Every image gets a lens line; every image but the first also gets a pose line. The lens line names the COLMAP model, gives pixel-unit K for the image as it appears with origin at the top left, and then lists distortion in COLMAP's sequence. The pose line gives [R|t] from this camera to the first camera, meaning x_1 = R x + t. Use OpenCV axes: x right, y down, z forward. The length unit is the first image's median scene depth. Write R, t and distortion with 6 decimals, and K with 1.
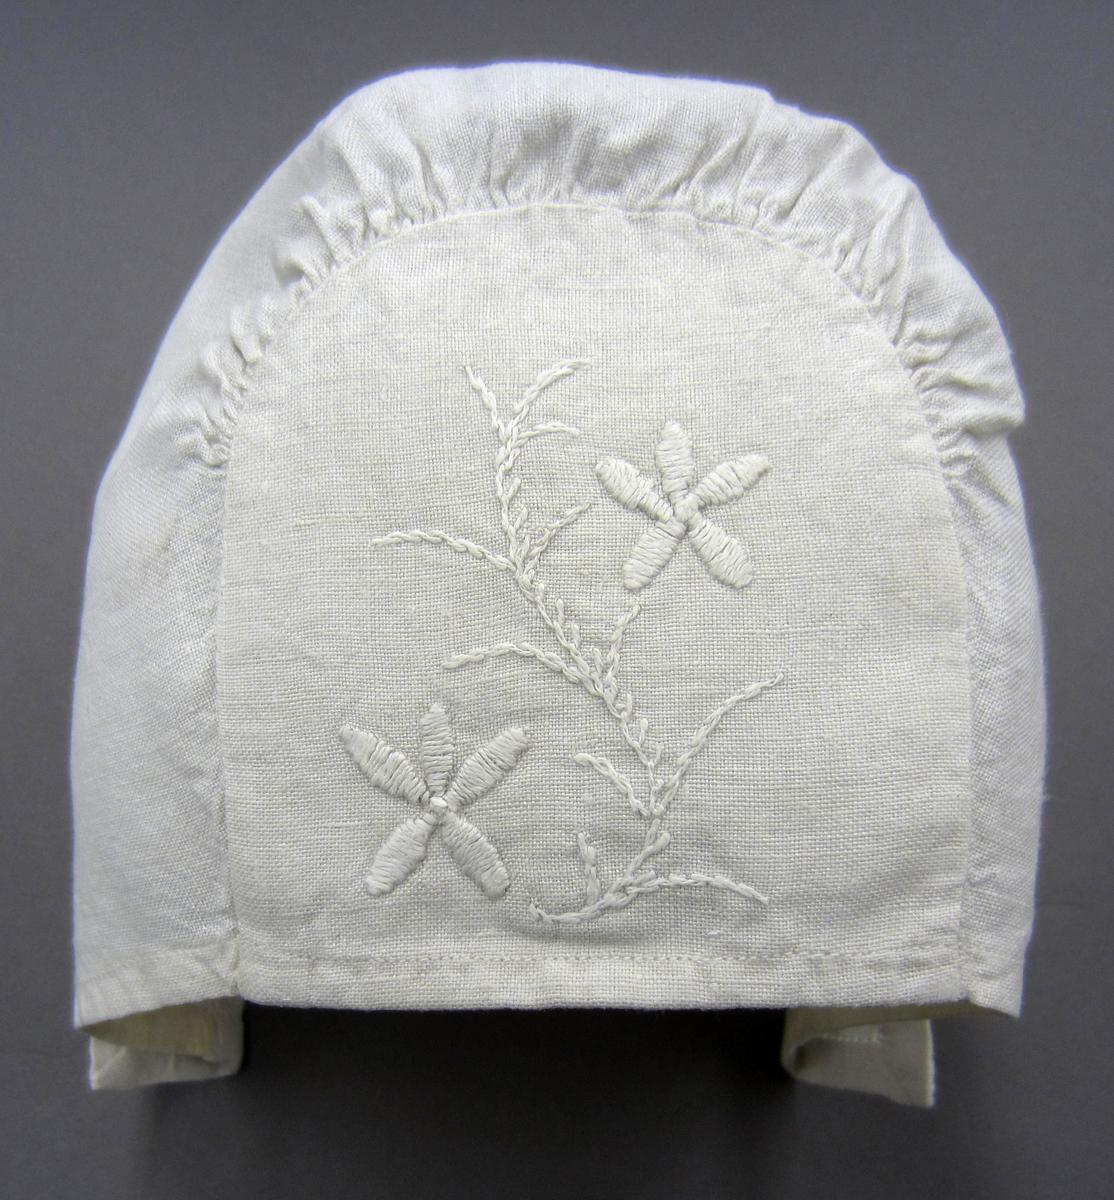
lens RADIAL K [[1048.5, 0, 561.7], [0, 1048.5, 606.8], [0, 0, 1]] dist [0.007169, -0.001776]
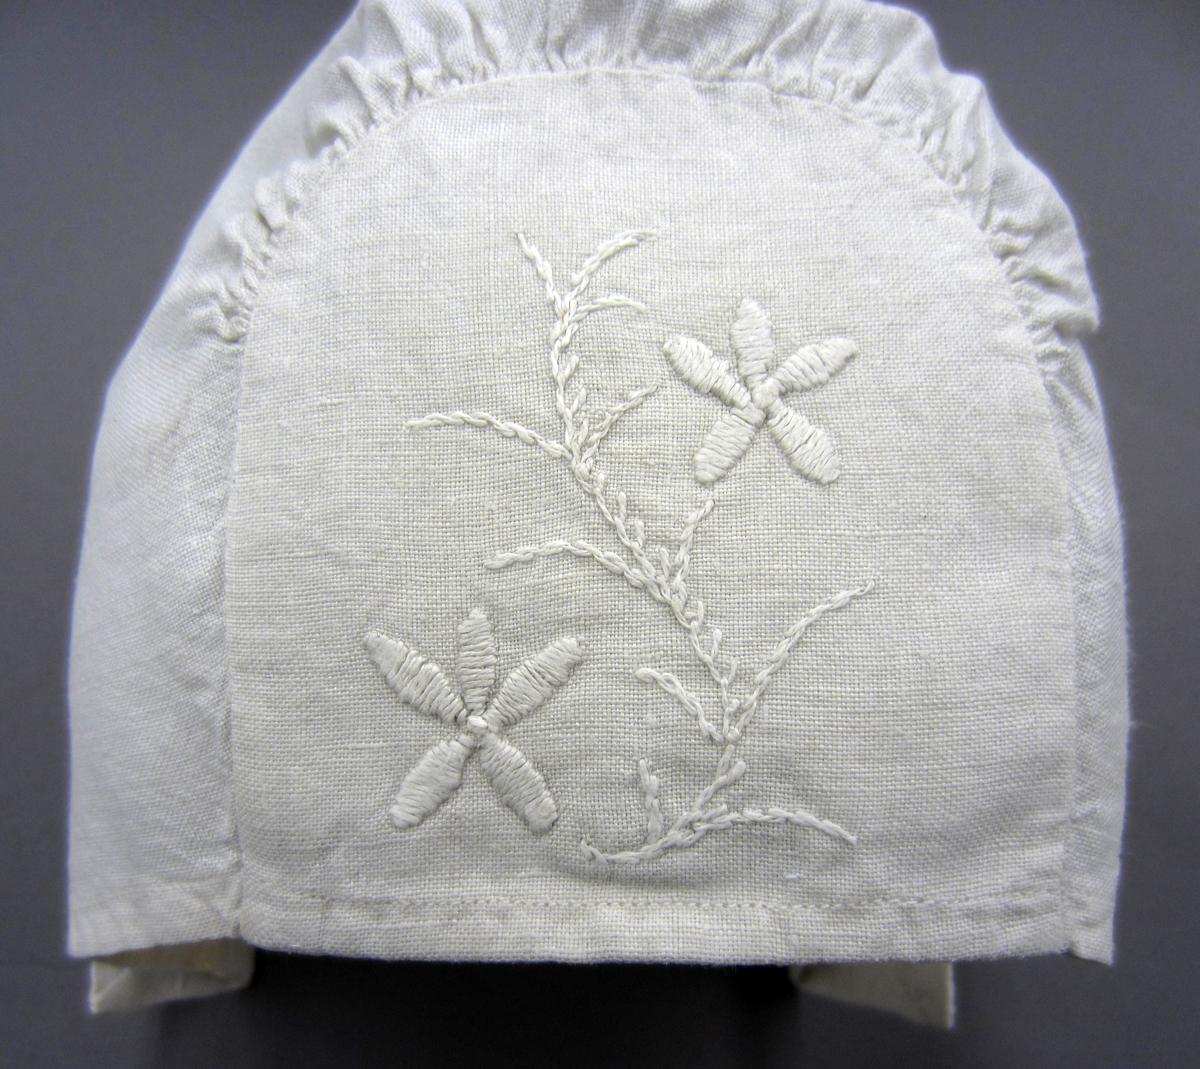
lens RADIAL K [[899.6, 0, 597.6], [0, 899.6, 532.0], [0, 0, 1]] dist [-0.013232, 0.004618]
pose [[0.998593, 0.023410, 0.047589, -0.055541], [-0.022512, 0.999560, -0.019334, 0.040007], [-0.048021, 0.018235, 0.998680, 0.241677]]
